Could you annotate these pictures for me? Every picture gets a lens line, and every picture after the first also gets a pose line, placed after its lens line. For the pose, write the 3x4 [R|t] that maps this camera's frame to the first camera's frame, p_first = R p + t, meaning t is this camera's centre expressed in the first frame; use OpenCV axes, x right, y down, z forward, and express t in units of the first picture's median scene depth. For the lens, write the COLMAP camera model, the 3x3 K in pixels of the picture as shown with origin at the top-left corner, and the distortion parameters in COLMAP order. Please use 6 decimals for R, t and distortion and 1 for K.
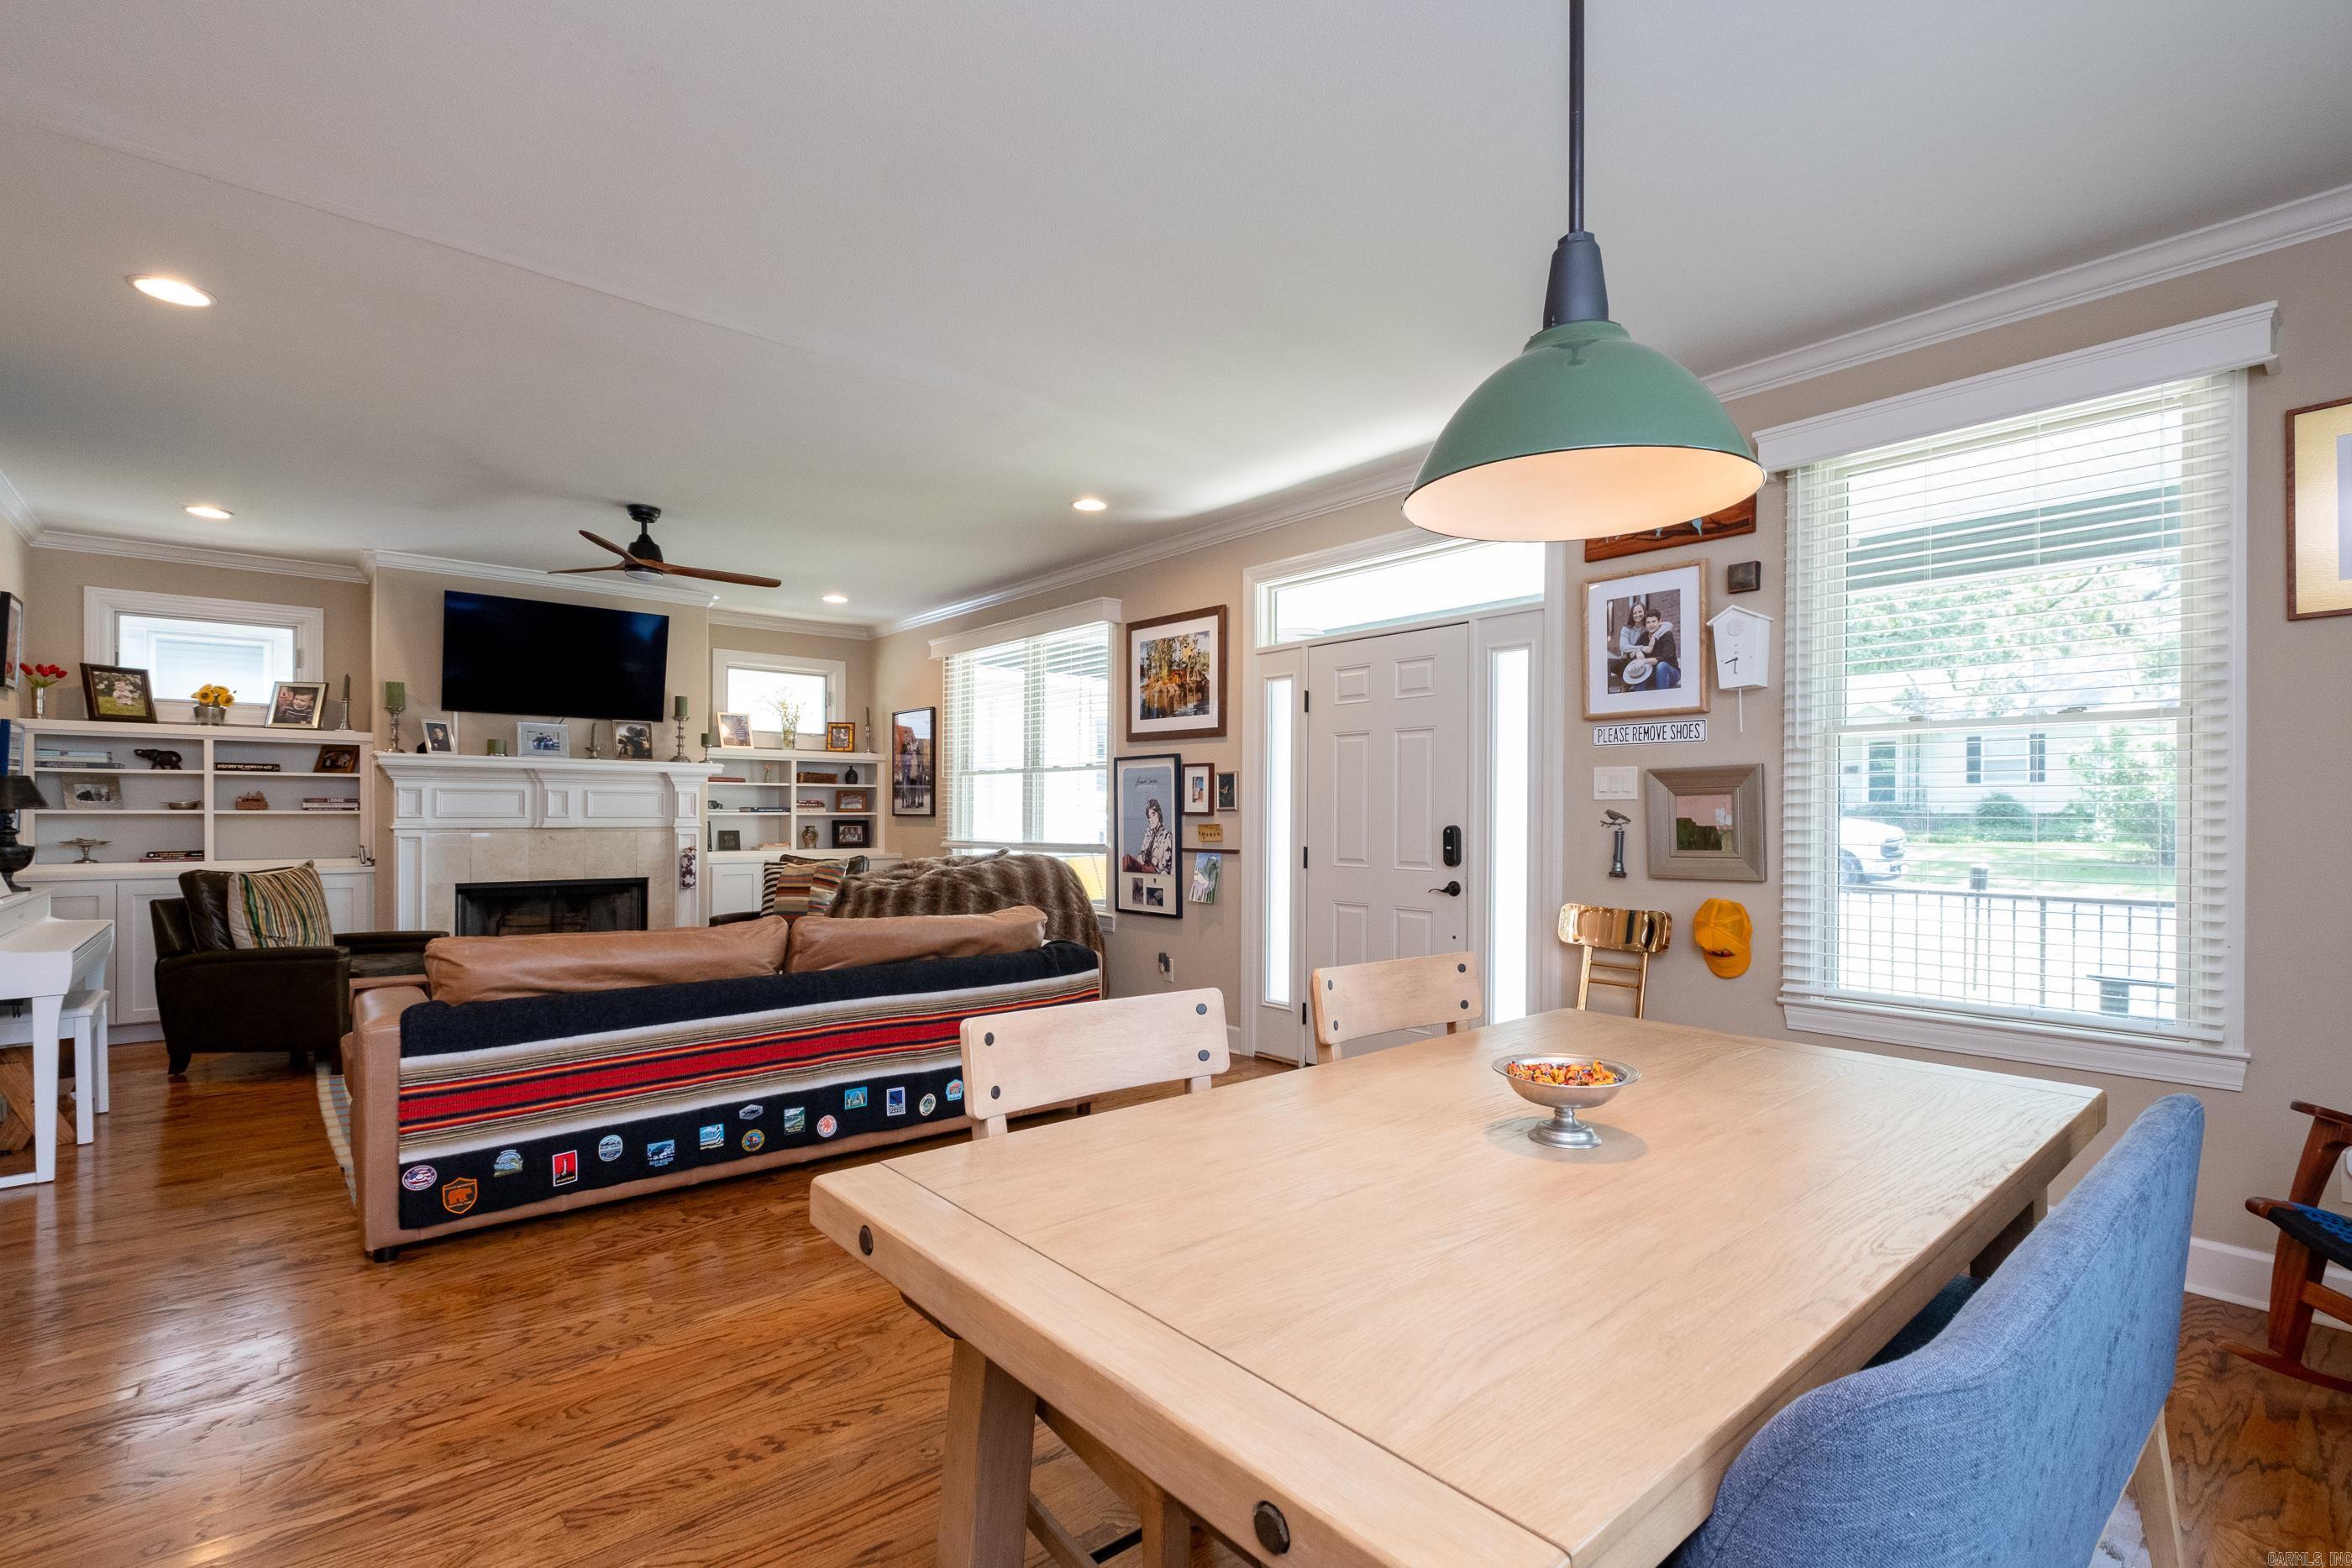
lens RADIAL K [[1078.4, 0, 1188.5], [0, 1078.4, 806.4], [0, 0, 1]] dist [-0.000366, -0.002985]
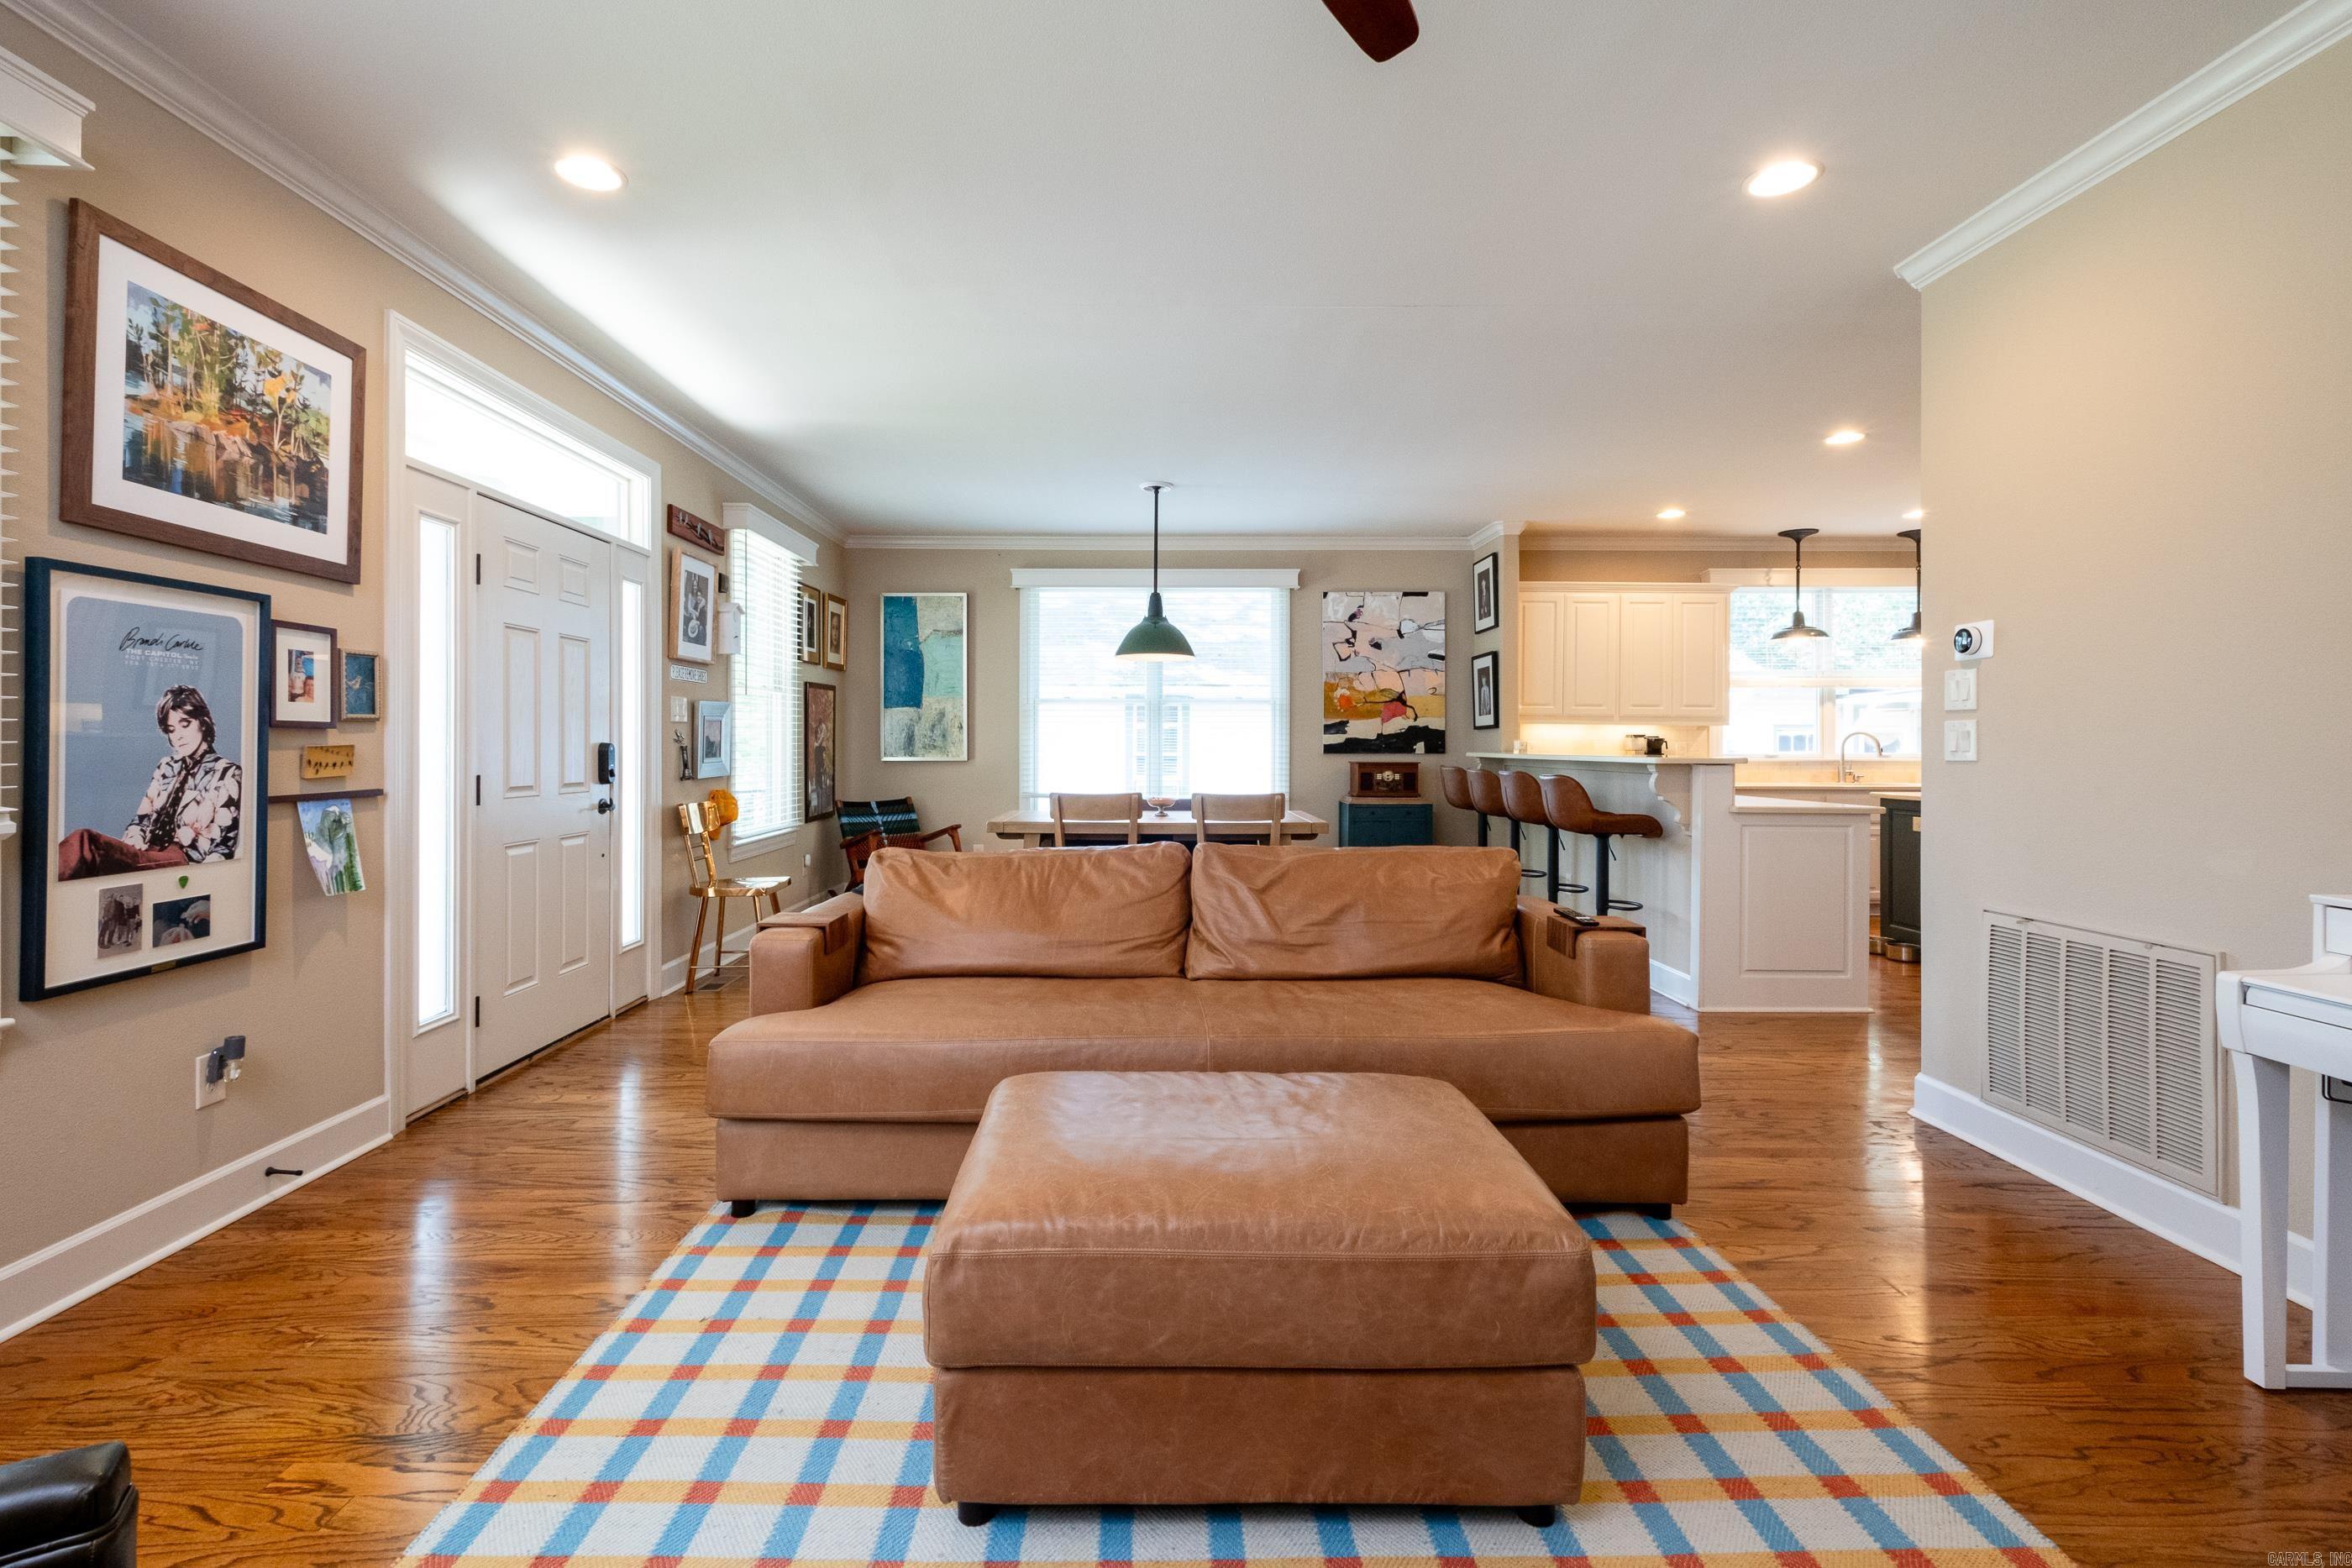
lens RADIAL K [[1068.2, 0, 1139.6], [0, 1068.2, 743.9], [0, 0, 1]] dist [0.014982, -0.005333]
pose [[-0.757022, -0.004355, 0.653375, -0.583546], [-0.008422, 0.999960, -0.003093, 0.013387], [-0.653335, -0.007844, -0.757028, 1.068653]]
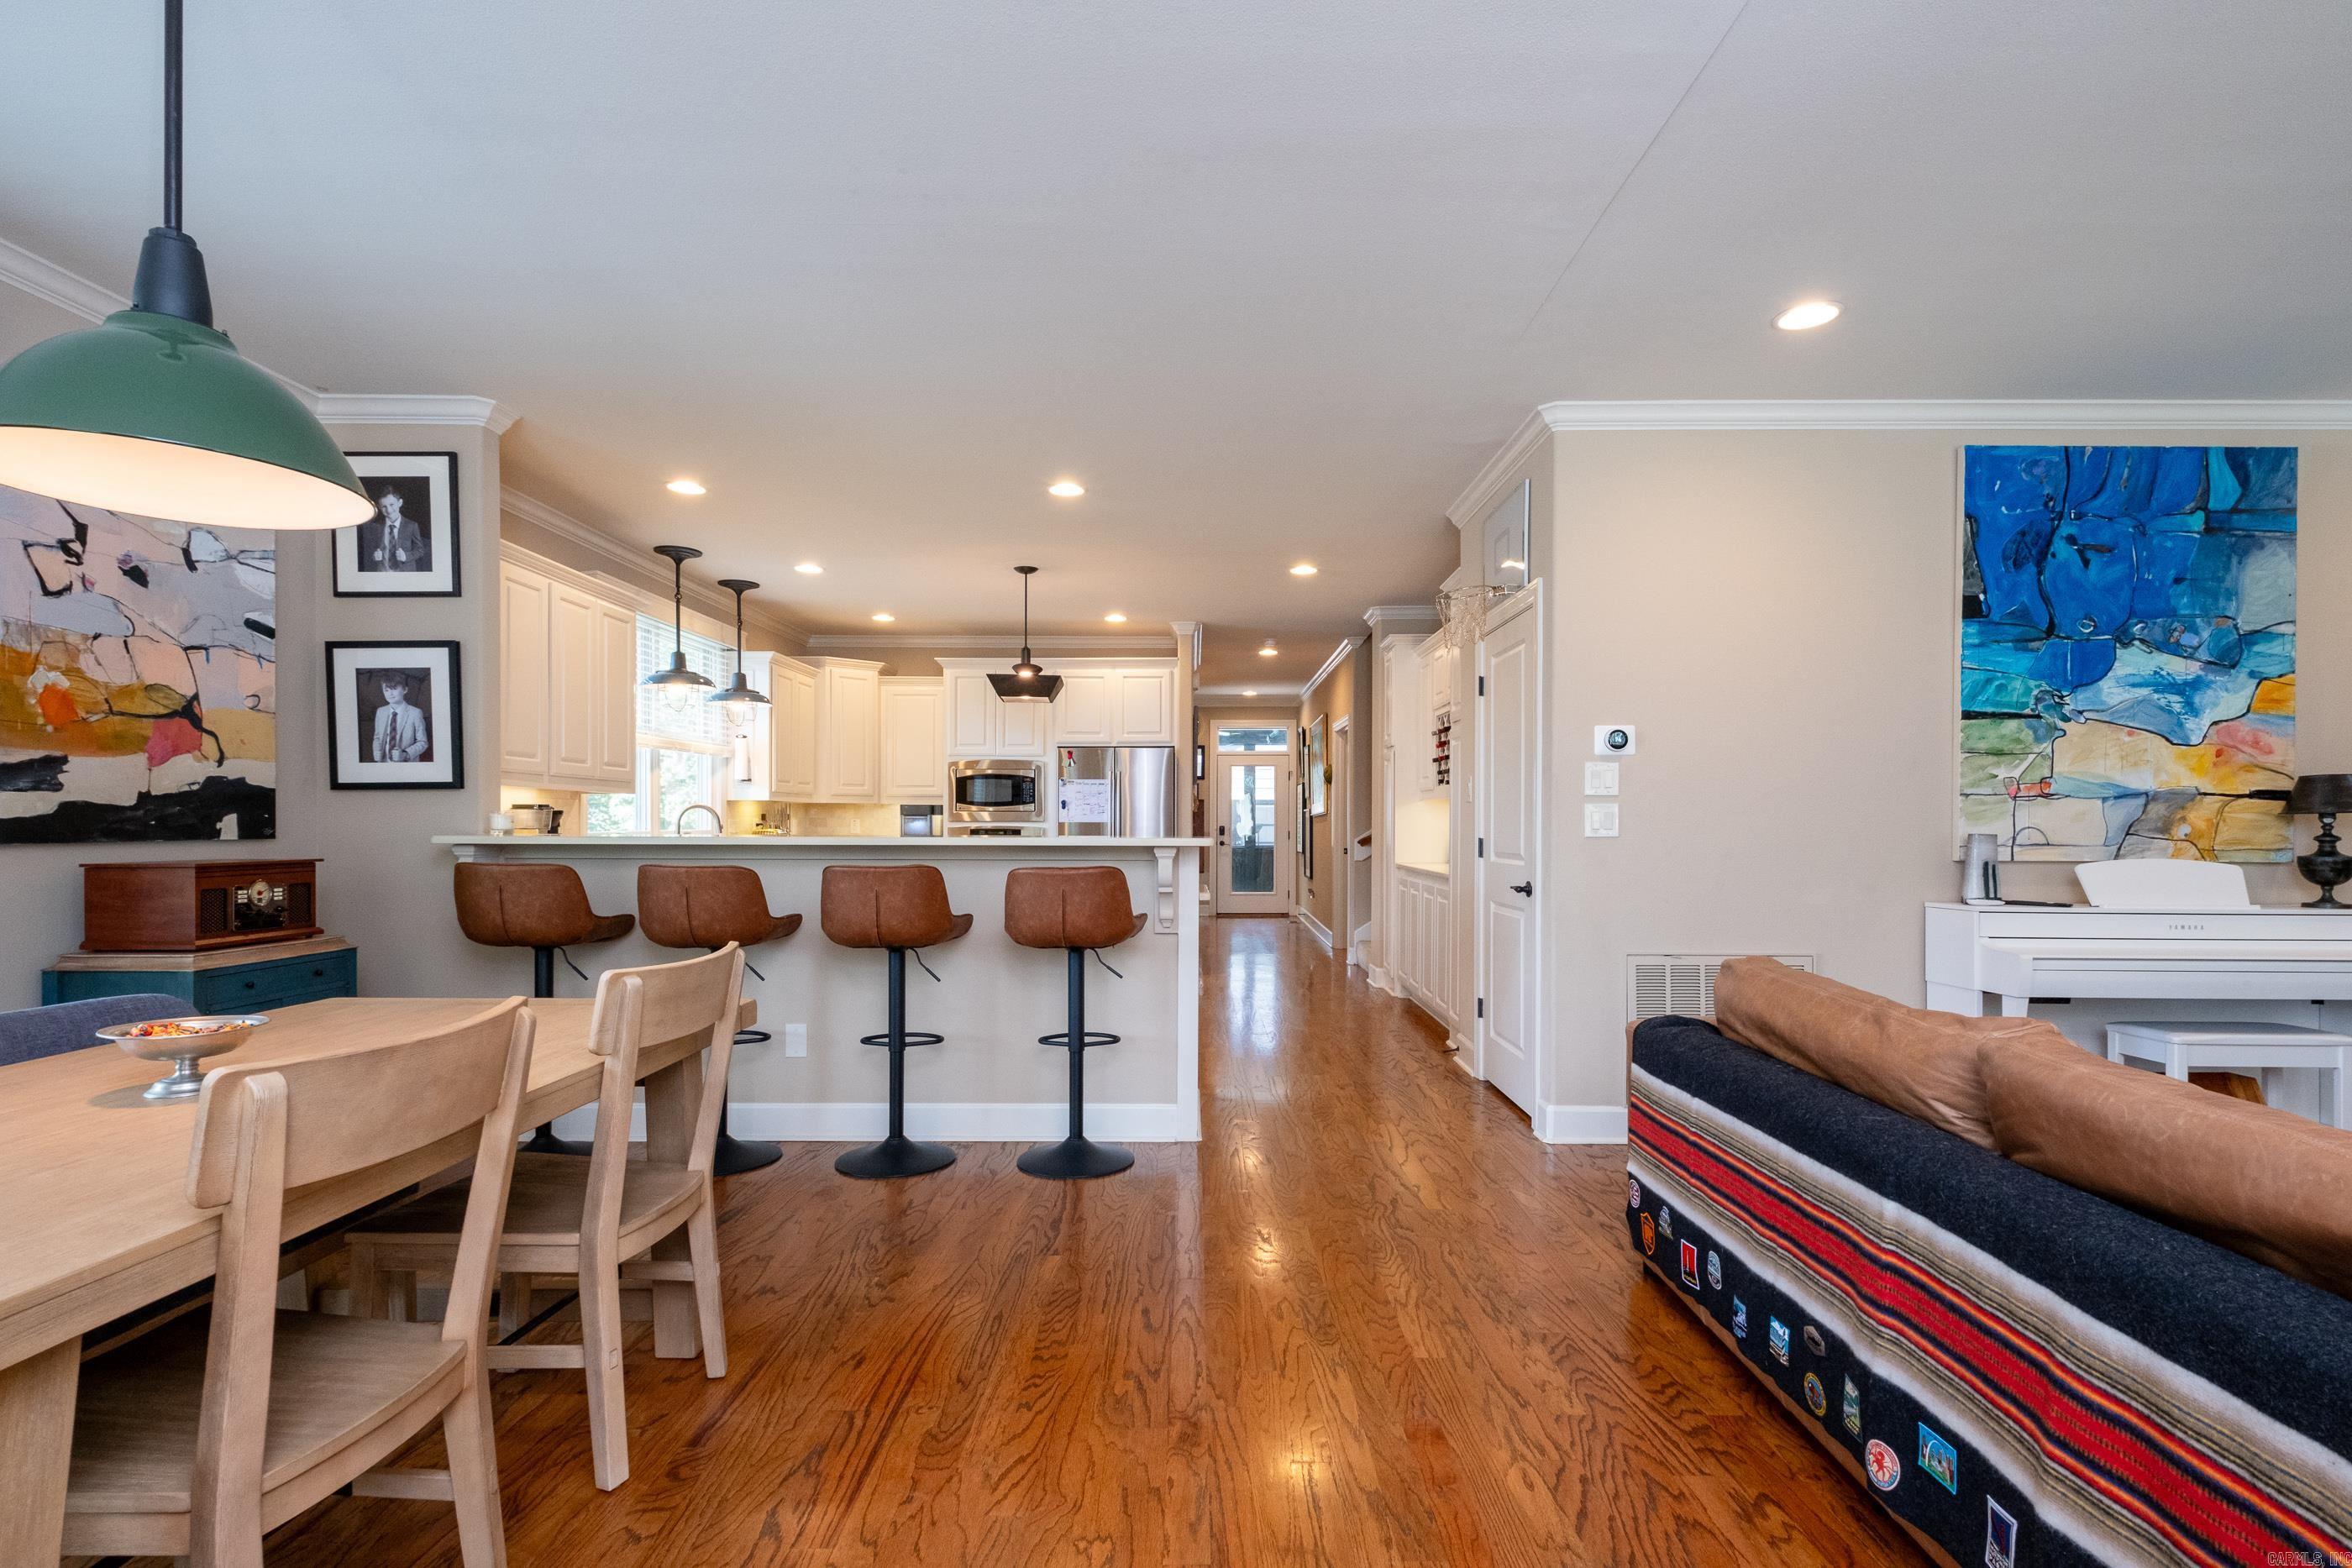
lens RADIAL K [[1068.2, 0, 1196.4], [0, 1068.2, 827.0], [0, 0, 1]] dist [0.014982, -0.005333]
pose [[-0.649465, -0.000659, -0.760391, 0.119381], [-0.000937, 1.000000, -0.000066, 0.010884], [0.760391, 0.000669, -0.649465, 0.631926]]
